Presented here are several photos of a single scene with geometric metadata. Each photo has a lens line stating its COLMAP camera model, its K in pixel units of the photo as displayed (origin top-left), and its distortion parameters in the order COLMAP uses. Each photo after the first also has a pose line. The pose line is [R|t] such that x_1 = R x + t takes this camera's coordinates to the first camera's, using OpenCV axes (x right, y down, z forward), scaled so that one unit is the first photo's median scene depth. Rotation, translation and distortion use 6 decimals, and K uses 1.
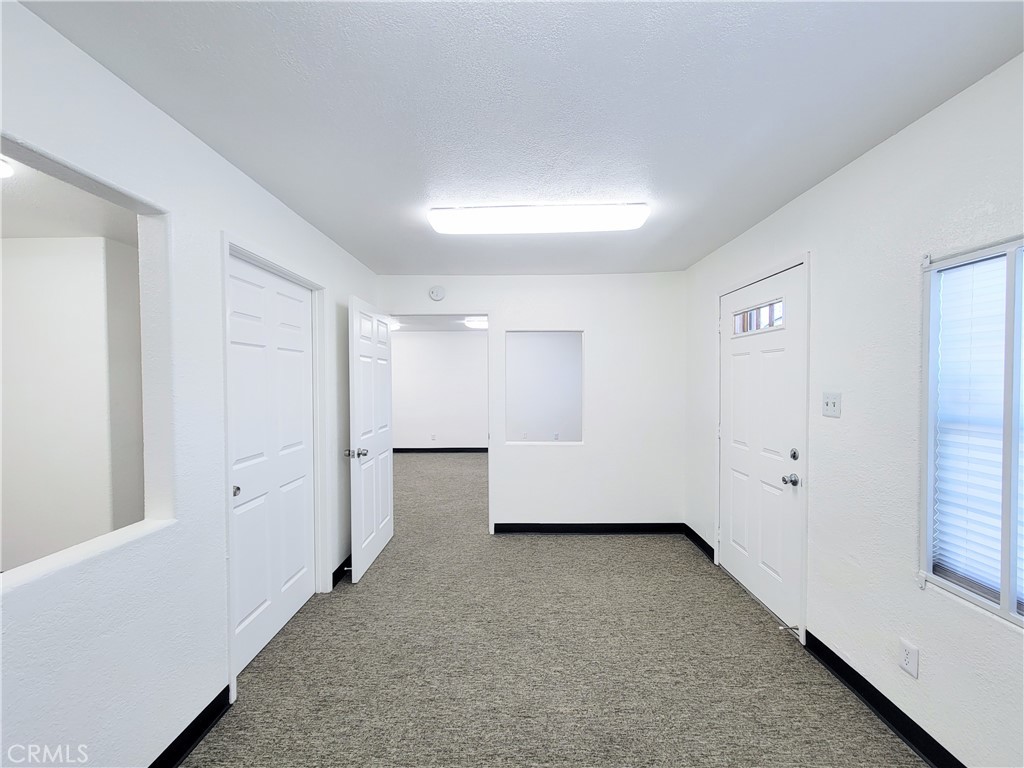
lens RADIAL K [[411.6, 0, 516.2], [0, 411.6, 388.2], [0, 0, 1]] dist [0.001360, 0.000126]
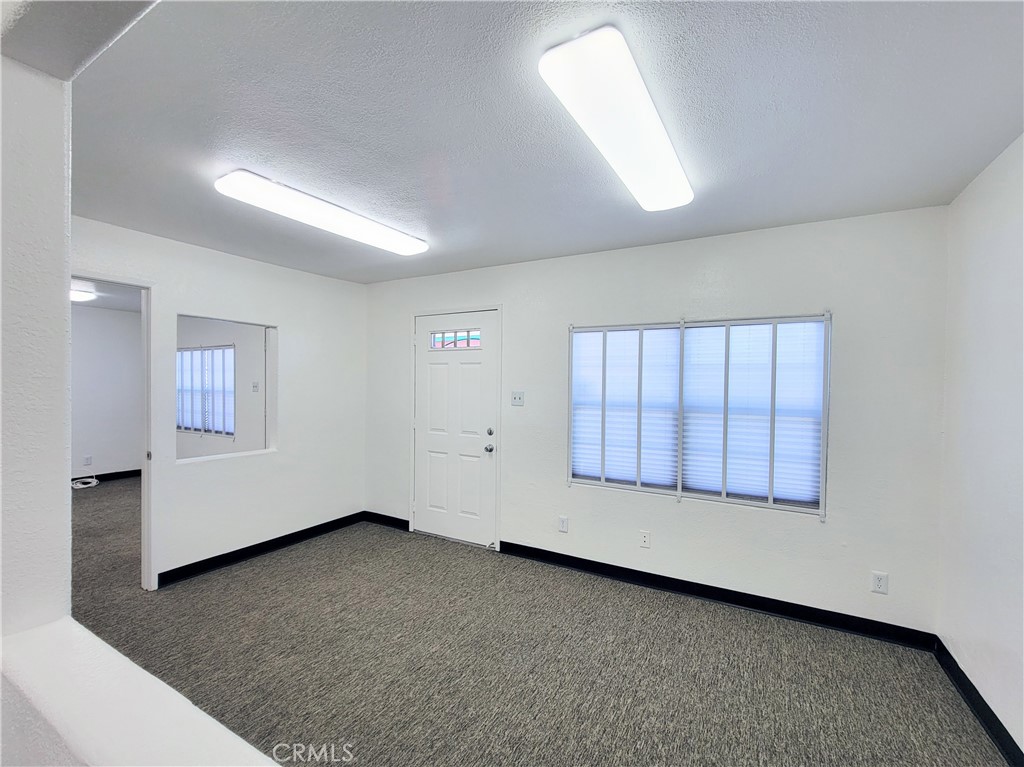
lens RADIAL K [[420.3, 0, 517.9], [0, 420.3, 389.4], [0, 0, 1]] dist [0.001724, 0.000177]
pose [[0.513517, -0.002114, 0.858077, -0.594947], [0.005137, 0.999987, -0.000611, 0.003508], [-0.858064, 0.004722, 0.513521, 0.097485]]
